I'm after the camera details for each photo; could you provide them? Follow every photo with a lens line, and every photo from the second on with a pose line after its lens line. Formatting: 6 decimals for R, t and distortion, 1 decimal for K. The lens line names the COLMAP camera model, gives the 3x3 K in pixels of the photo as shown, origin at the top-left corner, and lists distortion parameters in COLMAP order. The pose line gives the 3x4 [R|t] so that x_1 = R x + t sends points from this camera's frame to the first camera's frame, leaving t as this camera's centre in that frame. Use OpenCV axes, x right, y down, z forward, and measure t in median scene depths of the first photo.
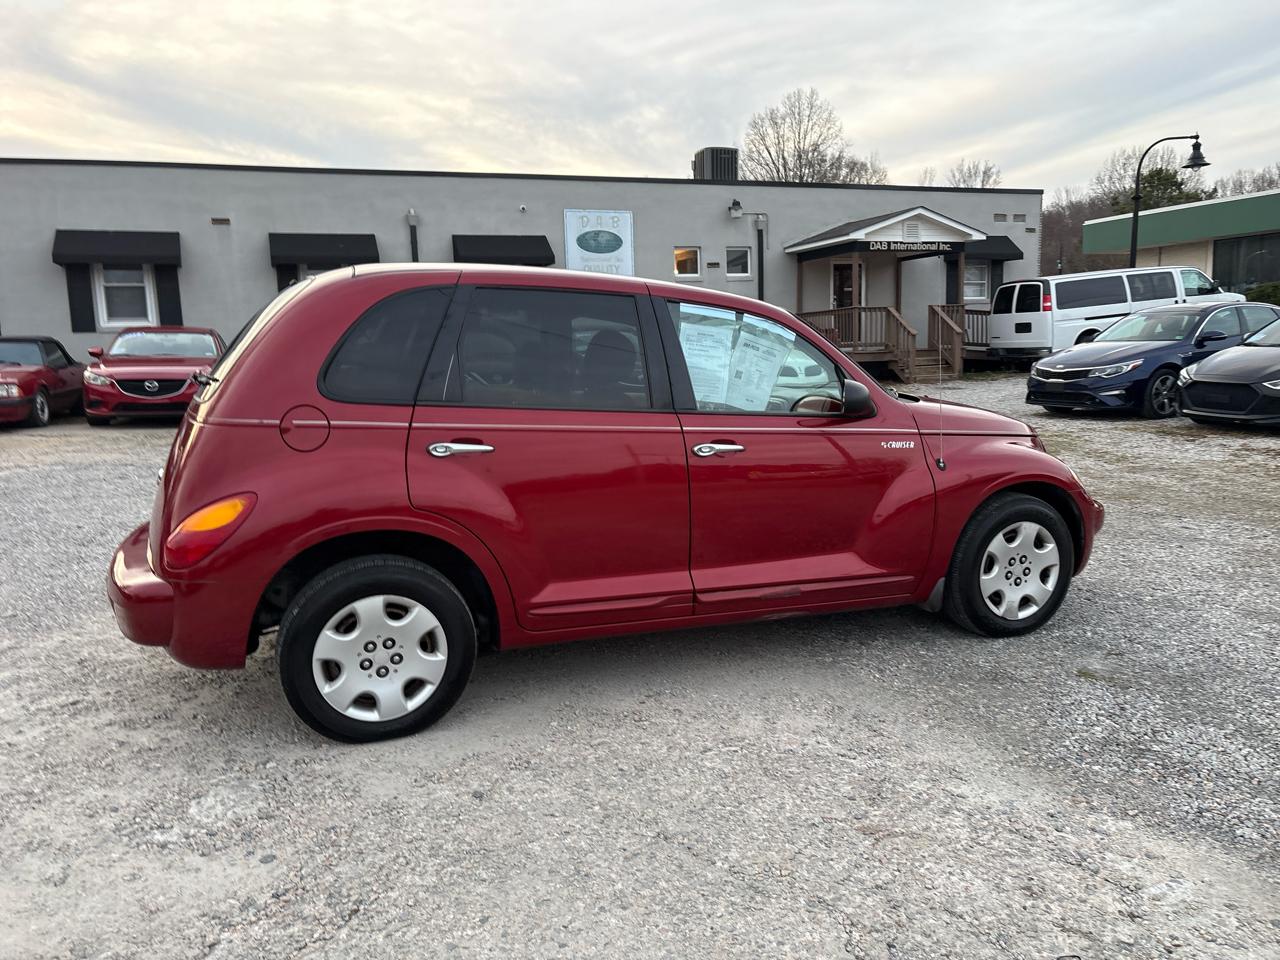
lens RADIAL K [[979.1, 0, 640.4], [0, 979.1, 477.6], [0, 0, 1]] dist [0.034009, -0.029112]
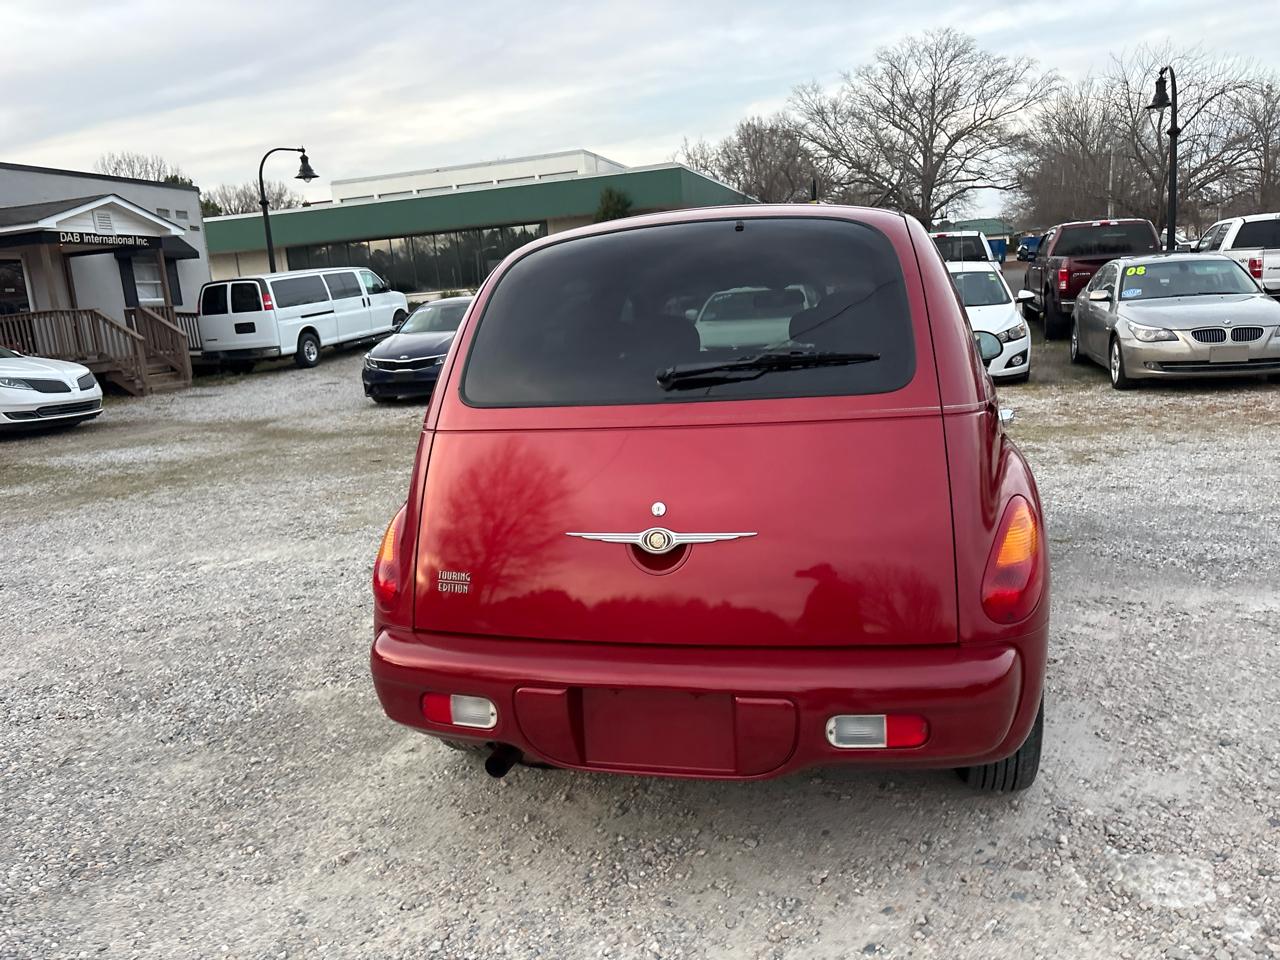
lens RADIAL K [[979.1, 0, 649.9], [0, 979.1, 468.3], [0, 0, 1]] dist [0.034009, -0.029112]
pose [[0.580676, -0.154335, 0.799373, -0.860479], [0.167629, 0.983494, 0.068116, -0.077580], [-0.796691, 0.094444, 0.596962, 0.578926]]
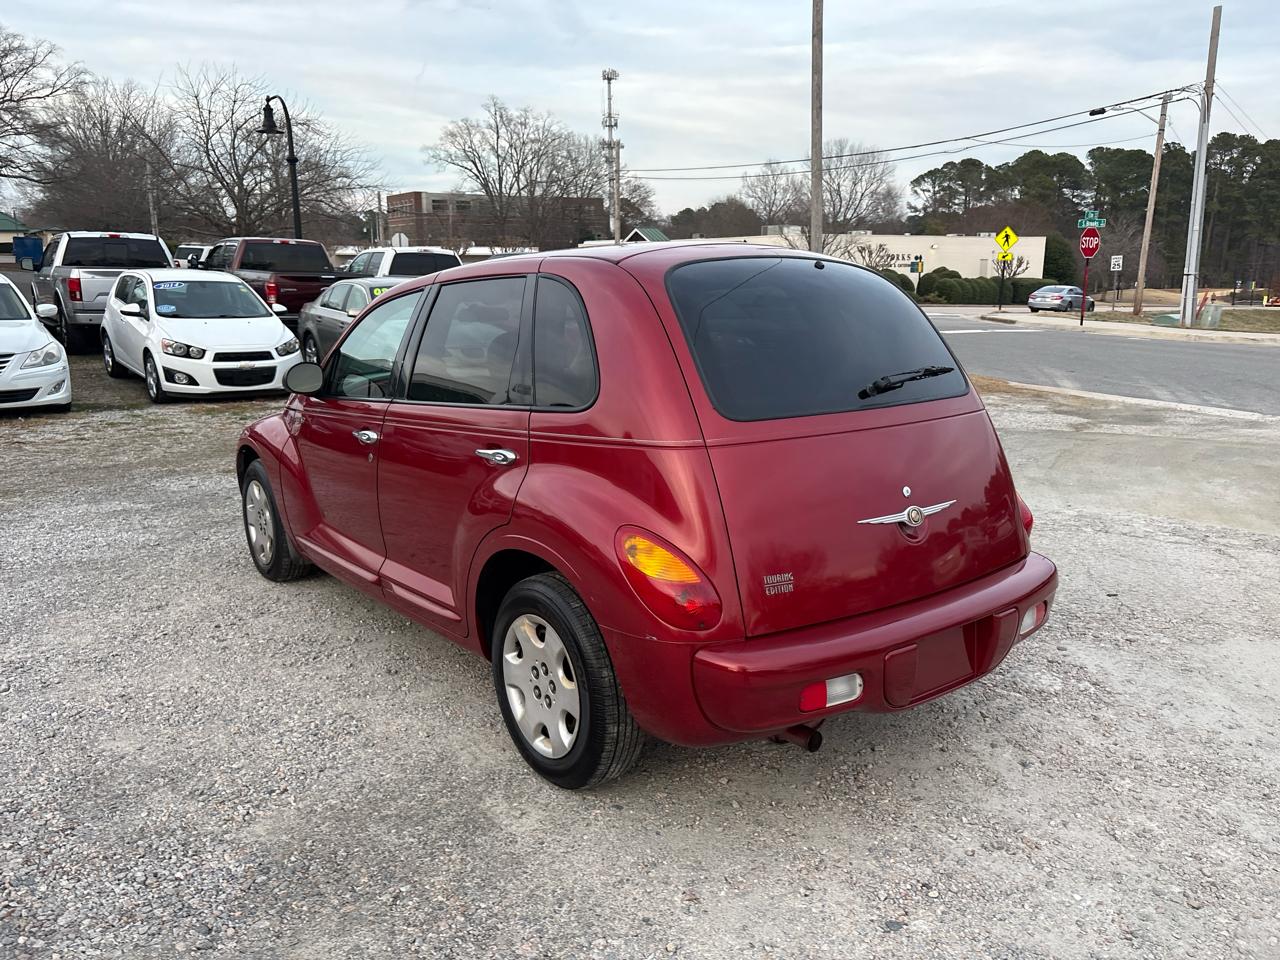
lens RADIAL K [[979.1, 0, 649.0], [0, 979.1, 488.6], [0, 0, 1]] dist [0.034009, -0.029112]
pose [[-0.294451, -0.179909, 0.938579, -1.018415], [0.142283, 0.962921, 0.229212, -0.202621], [-0.945015, 0.201035, -0.257935, 1.243442]]
